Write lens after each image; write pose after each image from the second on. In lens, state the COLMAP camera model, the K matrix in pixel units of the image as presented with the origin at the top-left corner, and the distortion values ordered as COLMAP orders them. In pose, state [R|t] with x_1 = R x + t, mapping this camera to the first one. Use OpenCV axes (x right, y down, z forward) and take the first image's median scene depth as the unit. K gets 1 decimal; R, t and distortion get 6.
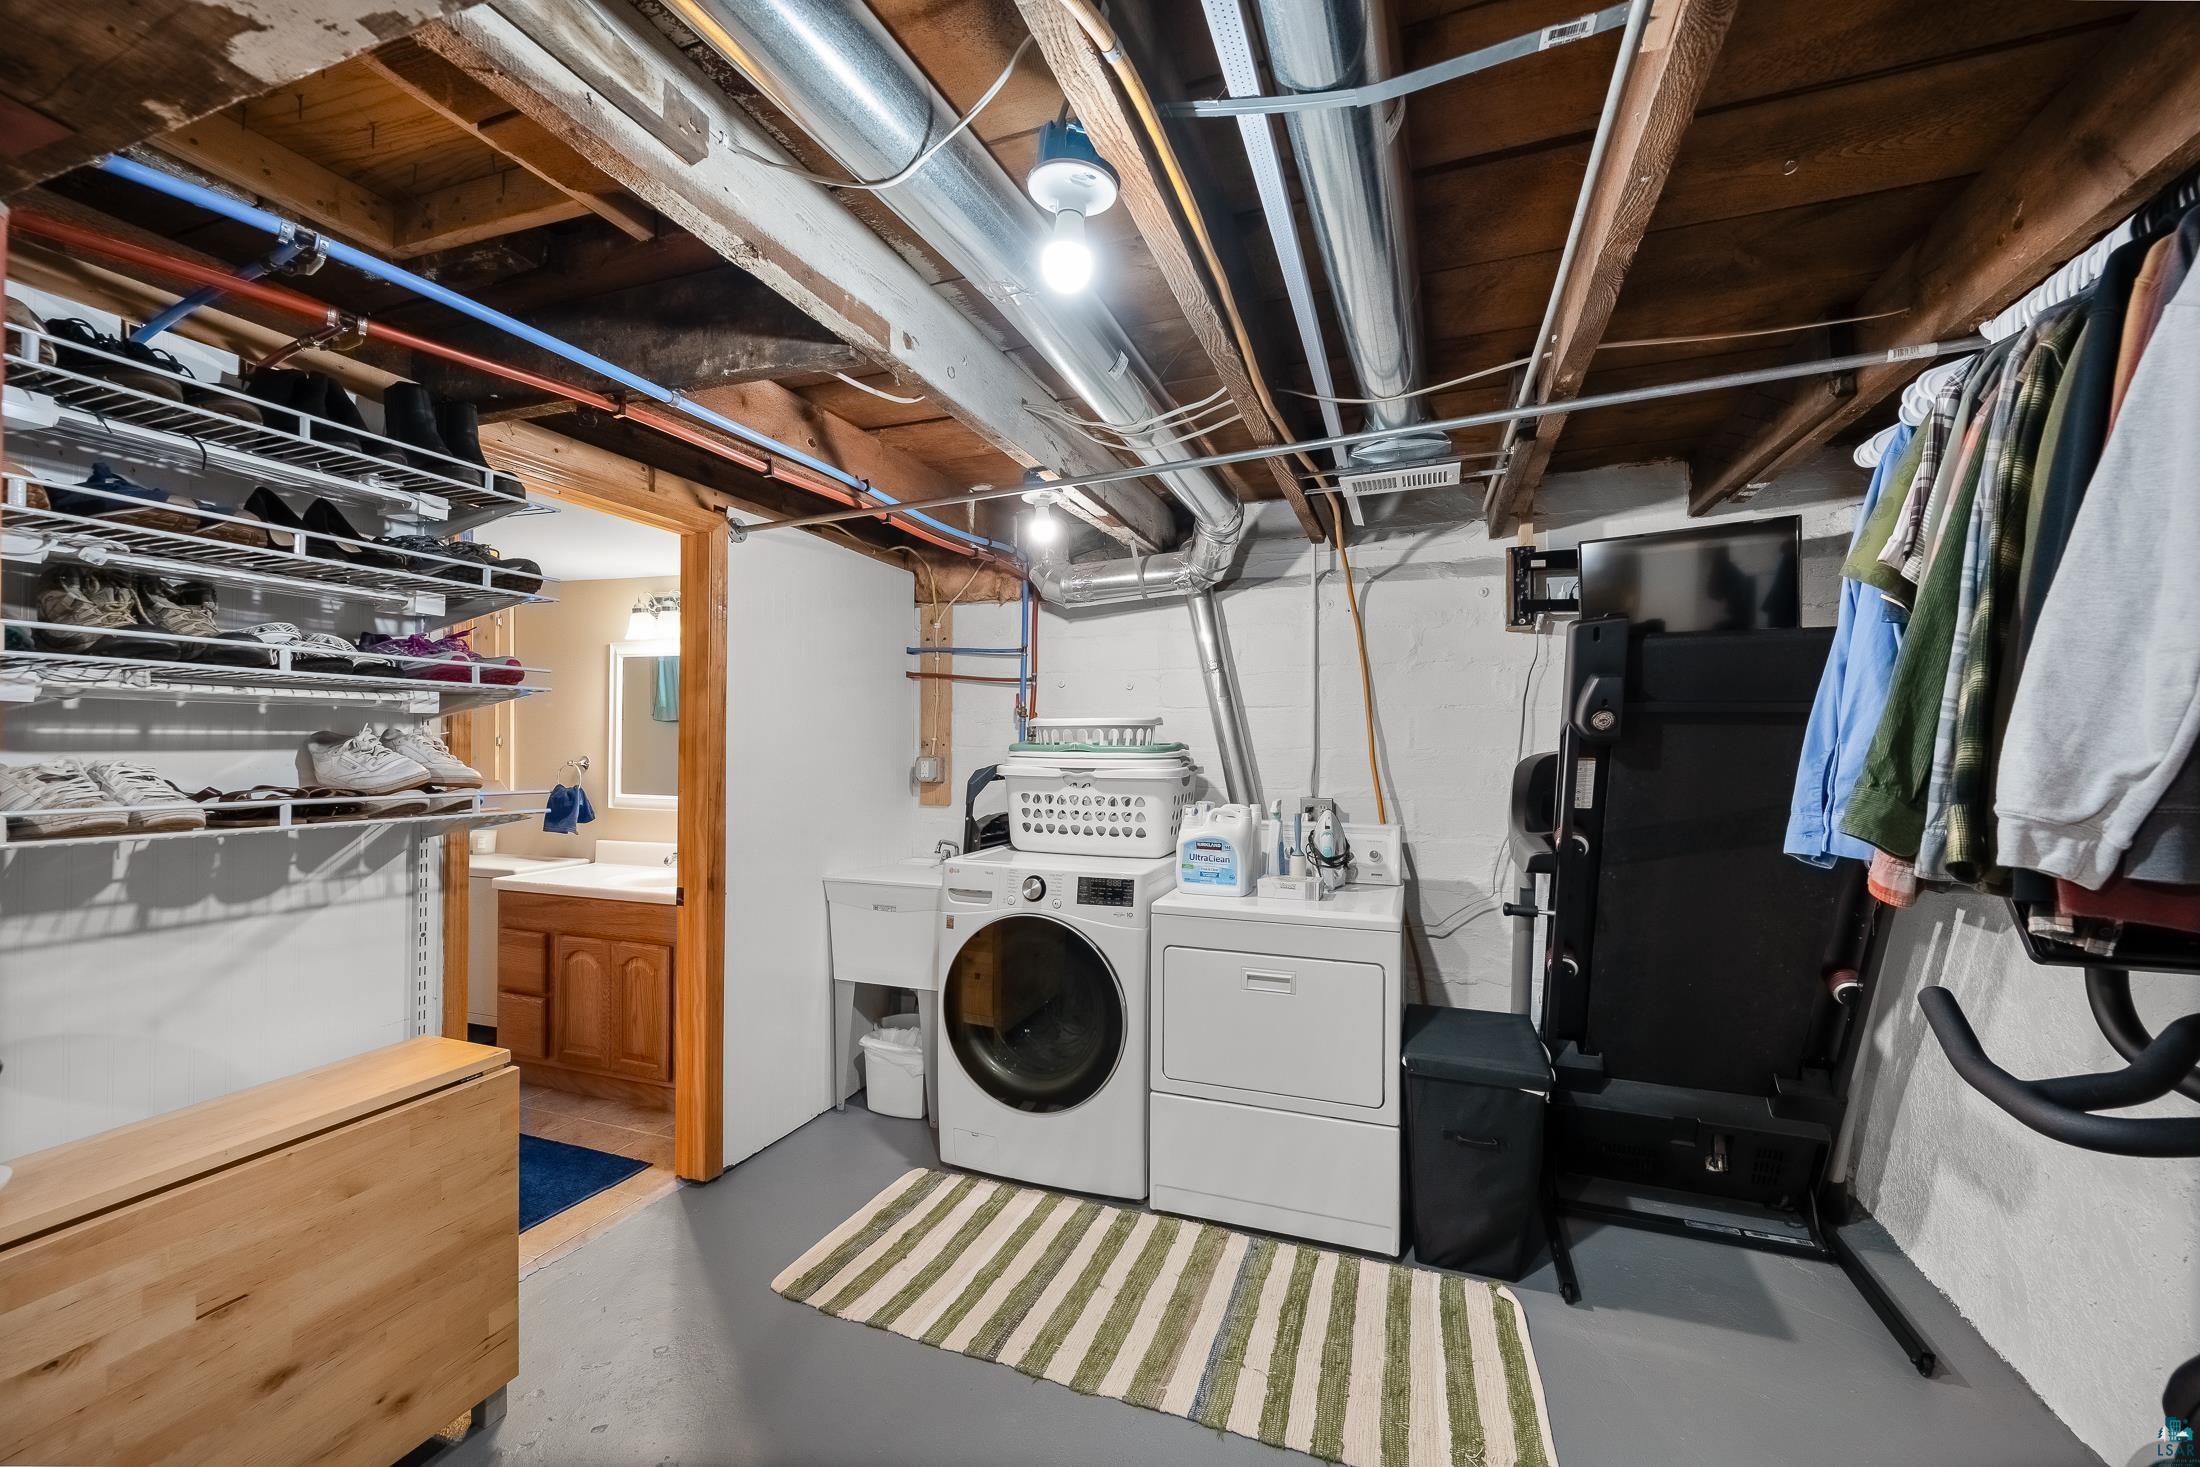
lens RADIAL K [[885.5, 0, 1102.2], [0, 885.5, 735.8], [0, 0, 1]] dist [0.002348, 0.000463]
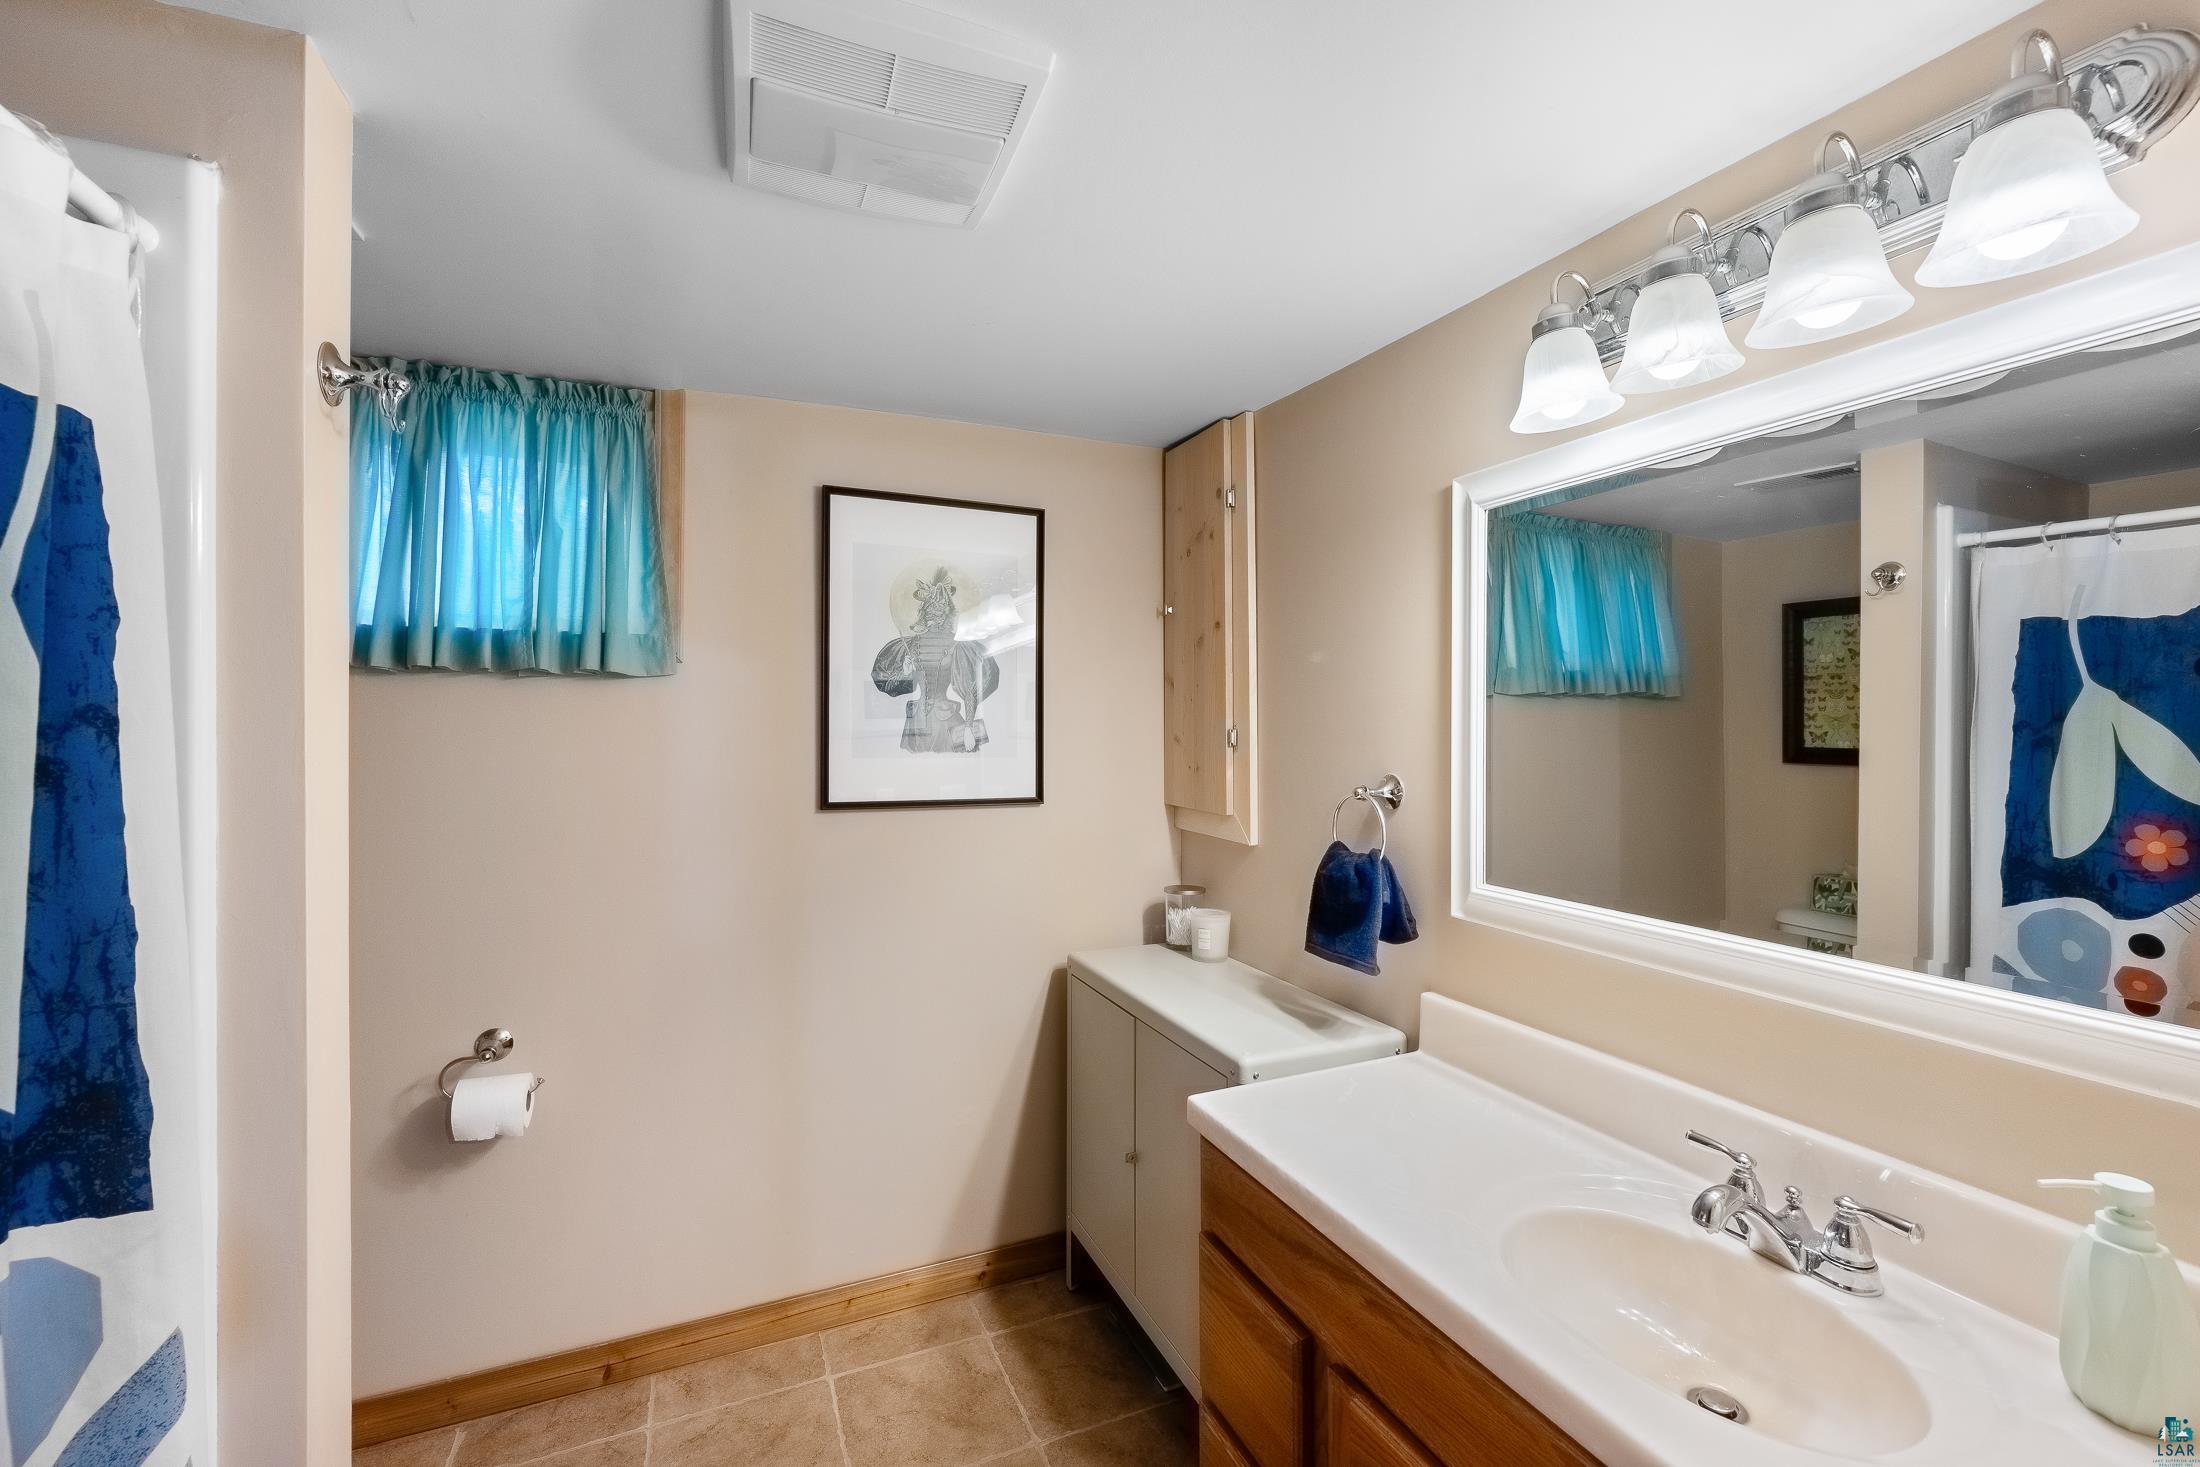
lens RADIAL K [[885.5, 0, 1105.3], [0, 885.5, 733.5], [0, 0, 1]] dist [0.002348, 0.000463]
pose [[0.684832, -0.013657, -0.728573, -0.381102], [0.011843, 0.999901, -0.007611, 0.003141], [0.728605, -0.003417, 0.684926, 0.631549]]
